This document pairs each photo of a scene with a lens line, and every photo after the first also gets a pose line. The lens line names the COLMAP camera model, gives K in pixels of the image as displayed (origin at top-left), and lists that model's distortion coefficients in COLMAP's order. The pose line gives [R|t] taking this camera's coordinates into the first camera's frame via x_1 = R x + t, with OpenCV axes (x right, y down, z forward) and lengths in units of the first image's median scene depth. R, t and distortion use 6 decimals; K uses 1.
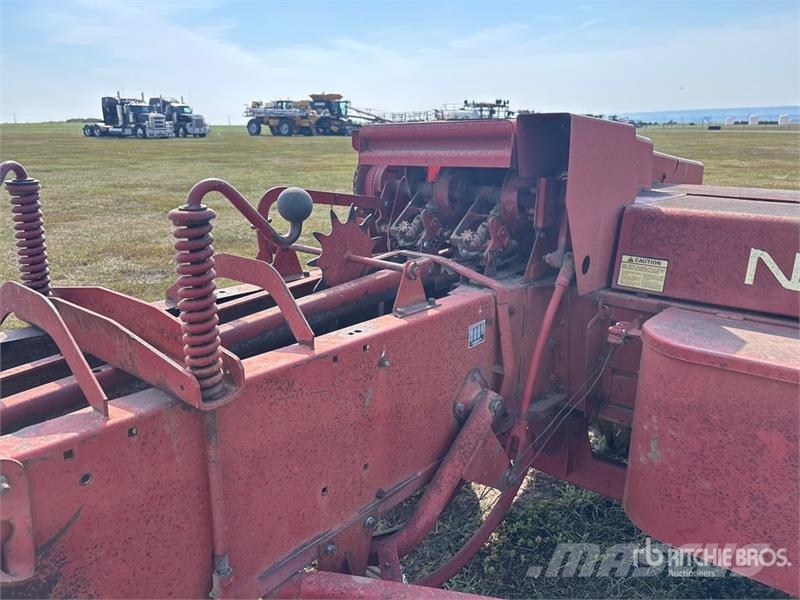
lens RADIAL K [[597.7, 0, 397.7], [0, 597.7, 294.5], [0, 0, 1]] dist [0.029220, -0.030140]
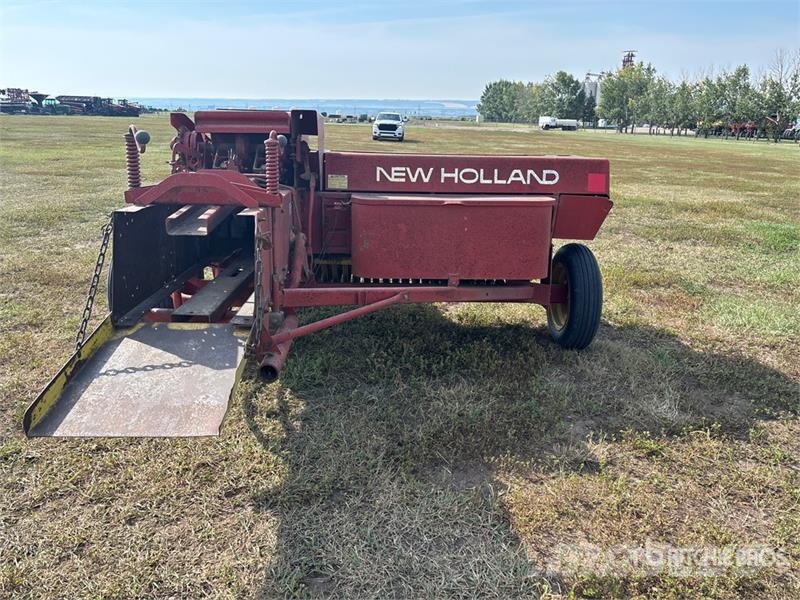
lens RADIAL K [[605.0, 0, 402.6], [0, 605.0, 304.0], [0, 0, 1]] dist [0.049913, -0.054975]
pose [[0.730060, -0.176918, 0.660085, -1.042622], [0.156219, 0.983537, 0.090831, 0.256471], [-0.665288, 0.036806, 0.745679, -0.892954]]
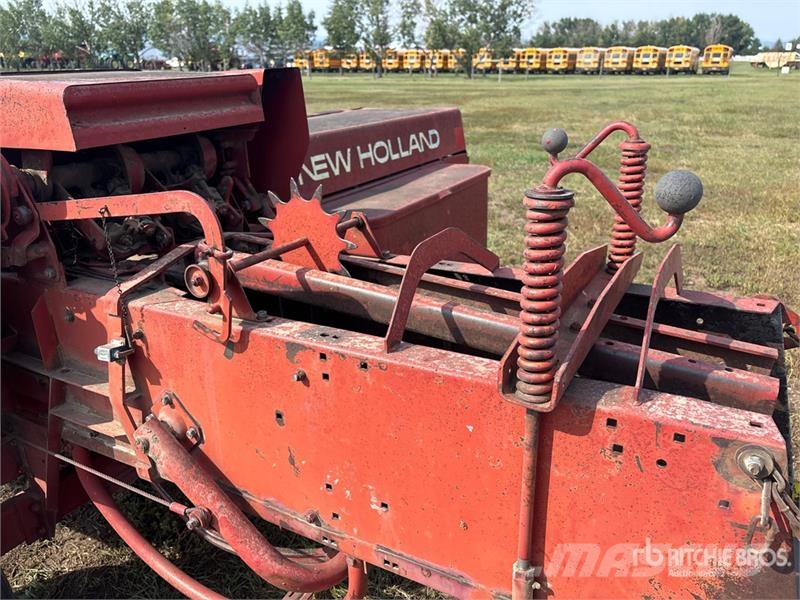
lens RADIAL K [[605.0, 0, 401.9], [0, 605.0, 297.9], [0, 0, 1]] dist [0.049913, -0.054975]
pose [[-0.164425, -0.358883, 0.918786, -0.877150], [0.274233, 0.878109, 0.392071, -0.269654], [-0.947502, 0.316428, -0.045966, 0.846681]]
